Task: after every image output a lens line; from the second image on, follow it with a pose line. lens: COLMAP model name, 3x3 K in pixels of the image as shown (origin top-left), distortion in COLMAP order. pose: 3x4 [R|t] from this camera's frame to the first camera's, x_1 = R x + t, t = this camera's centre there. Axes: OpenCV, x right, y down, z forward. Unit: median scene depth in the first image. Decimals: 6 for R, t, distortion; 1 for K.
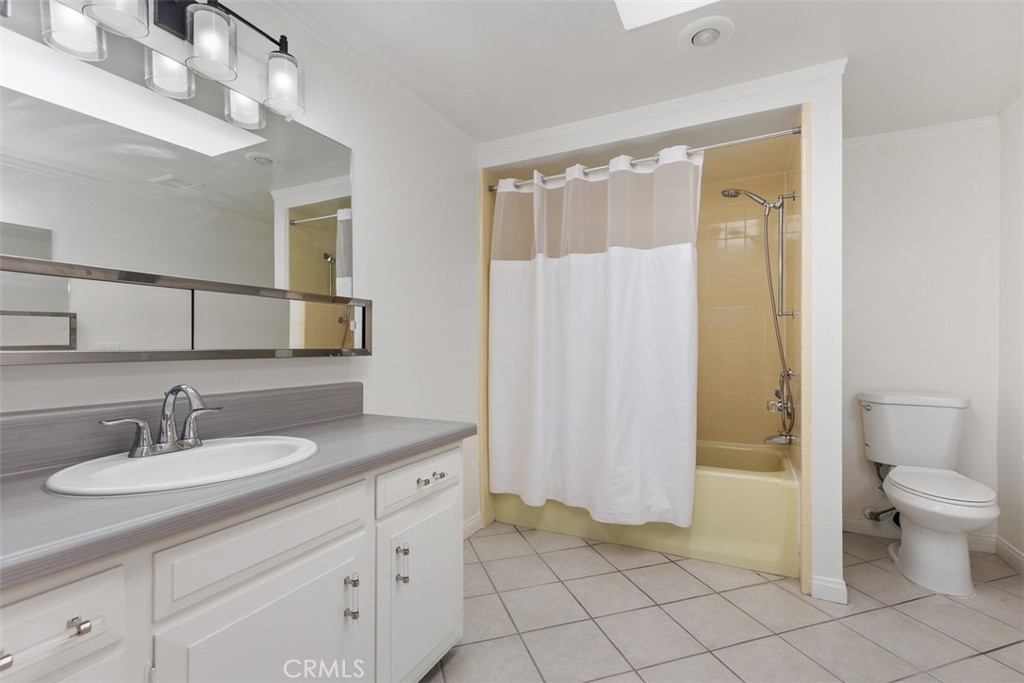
lens RADIAL K [[458.1, 0, 515.1], [0, 458.1, 347.2], [0, 0, 1]] dist [0.000813, -0.000695]
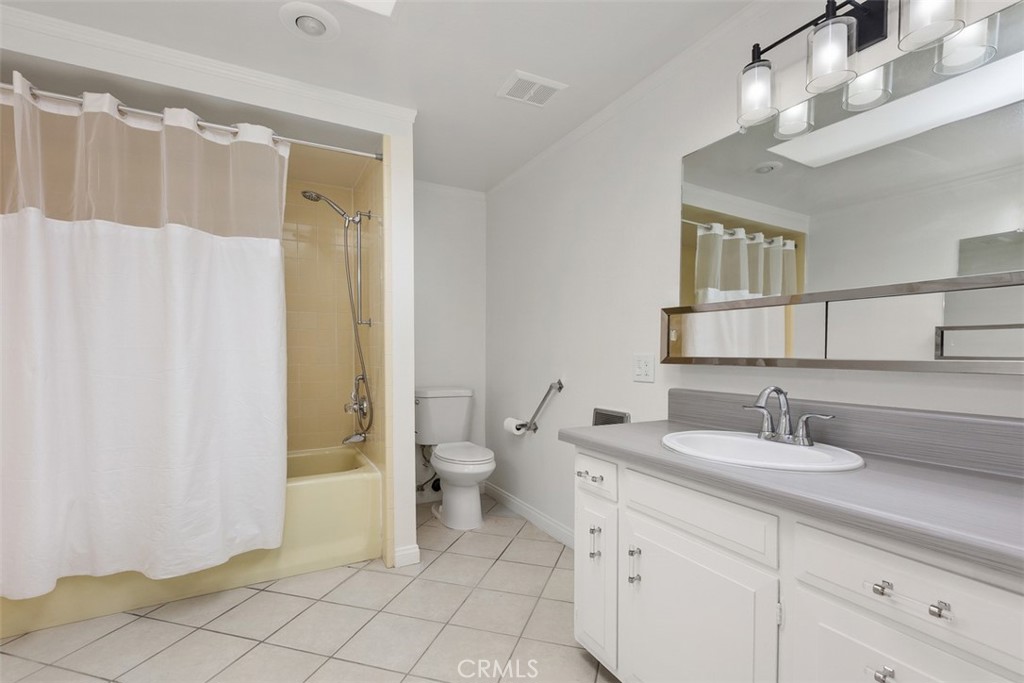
lens RADIAL K [[467.6, 0, 512.7], [0, 467.6, 366.7], [0, 0, 1]] dist [0.000090, -0.000157]
pose [[0.565395, -0.023004, 0.824500, -0.128120], [-0.001435, 0.999582, 0.028874, -0.000179], [-0.824819, -0.017508, 0.565125, 0.078032]]
